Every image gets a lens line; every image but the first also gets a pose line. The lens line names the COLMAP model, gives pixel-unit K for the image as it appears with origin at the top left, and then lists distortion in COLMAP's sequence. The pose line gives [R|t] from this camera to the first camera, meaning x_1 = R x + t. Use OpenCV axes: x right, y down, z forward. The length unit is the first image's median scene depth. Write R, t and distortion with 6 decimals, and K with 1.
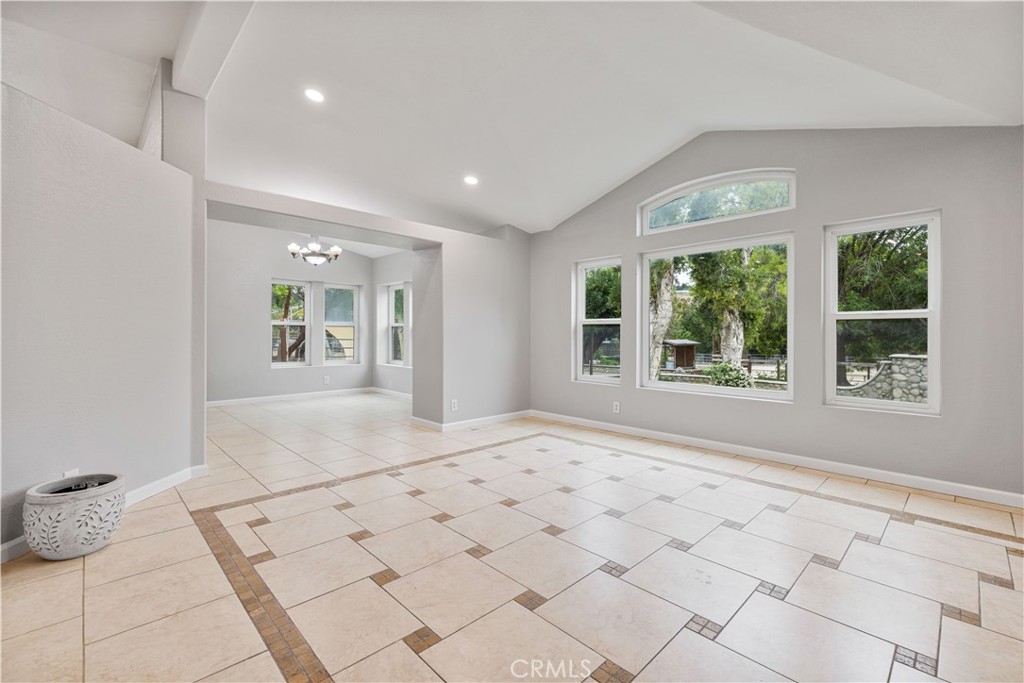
lens RADIAL K [[435.3, 0, 502.5], [0, 435.3, 333.9], [0, 0, 1]] dist [0.006561, -0.000863]
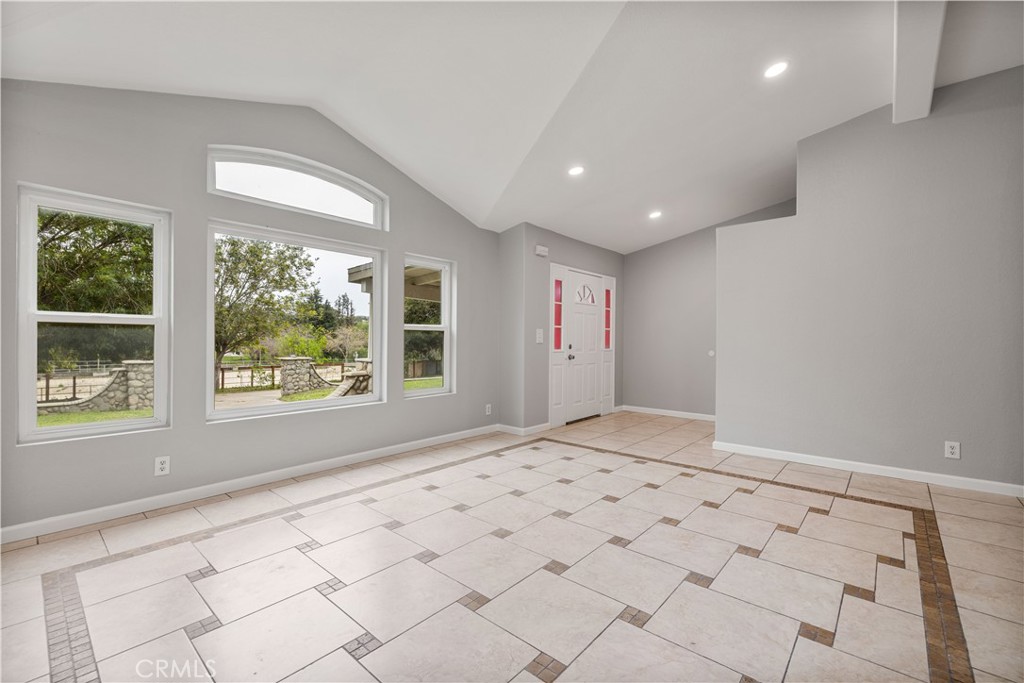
lens RADIAL K [[435.3, 0, 509.6], [0, 435.3, 342.9], [0, 0, 1]] dist [0.006561, -0.000863]
pose [[-0.092047, -0.006745, 0.995732, -0.367530], [-0.002086, 0.999976, 0.006581, -0.002701], [-0.995752, -0.001471, -0.092059, 0.580332]]
